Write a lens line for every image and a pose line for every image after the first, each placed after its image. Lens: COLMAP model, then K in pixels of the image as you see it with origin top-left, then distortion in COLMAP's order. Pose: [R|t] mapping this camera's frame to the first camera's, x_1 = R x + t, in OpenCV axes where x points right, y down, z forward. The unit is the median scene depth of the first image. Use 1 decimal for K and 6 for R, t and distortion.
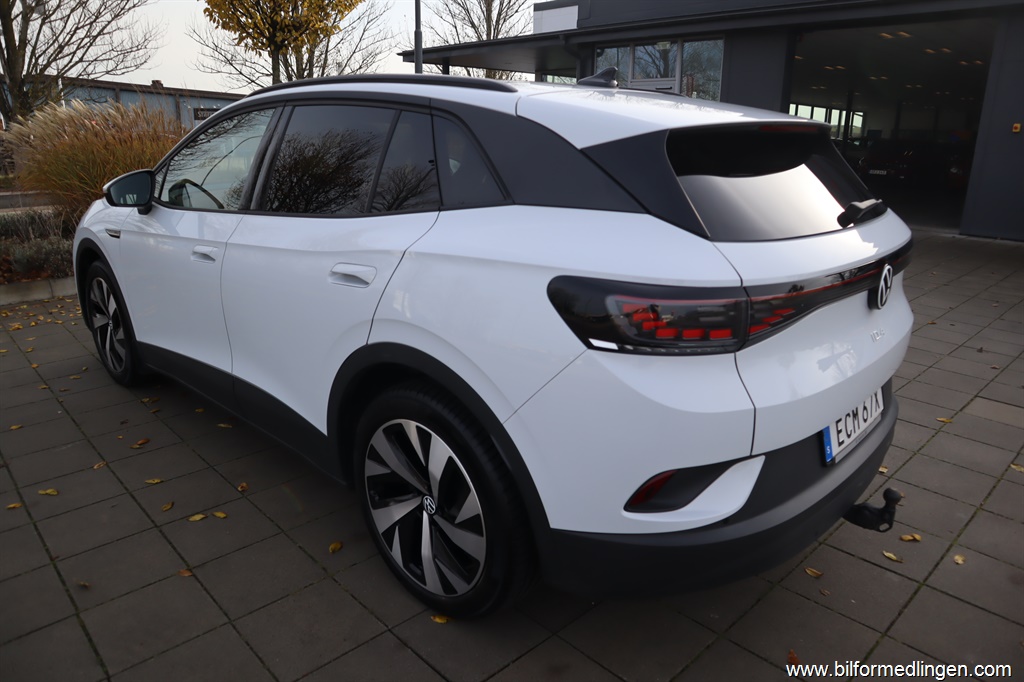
lens RADIAL K [[712.1, 0, 512.3], [0, 712.1, 328.9], [0, 0, 1]] dist [-0.121599, 0.071630]
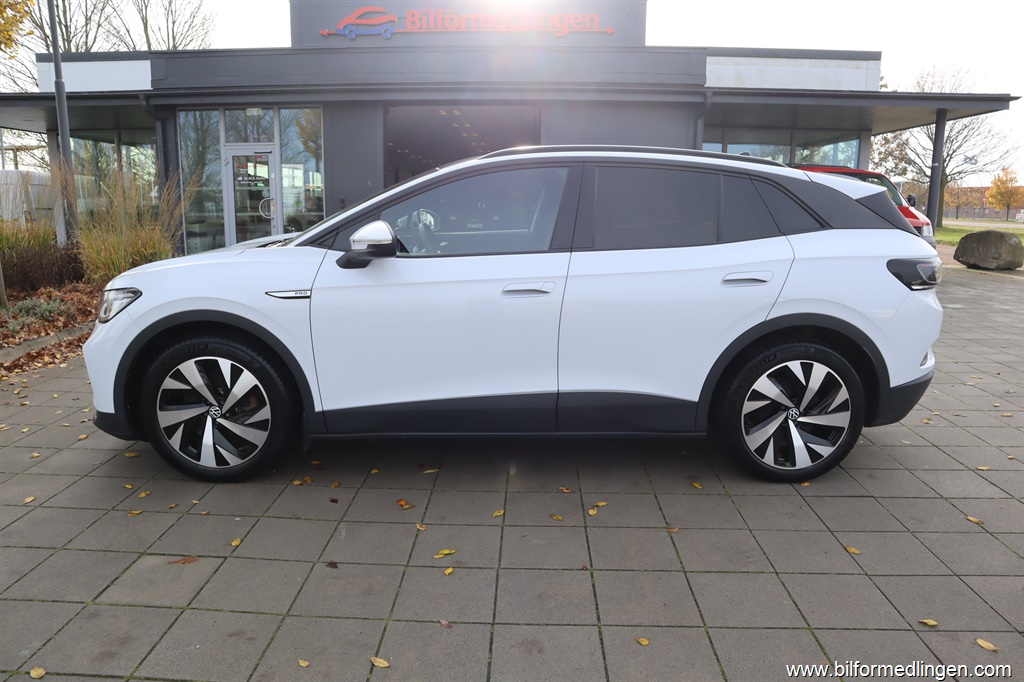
lens RADIAL K [[712.1, 0, 512.3], [0, 712.1, 328.9], [0, 0, 1]] dist [-0.121599, 0.071630]
pose [[0.709629, -0.131391, 0.692216, -1.609010], [0.190575, 0.981631, -0.009043, -0.050874], [-0.678313, 0.138336, 0.721633, 0.239531]]
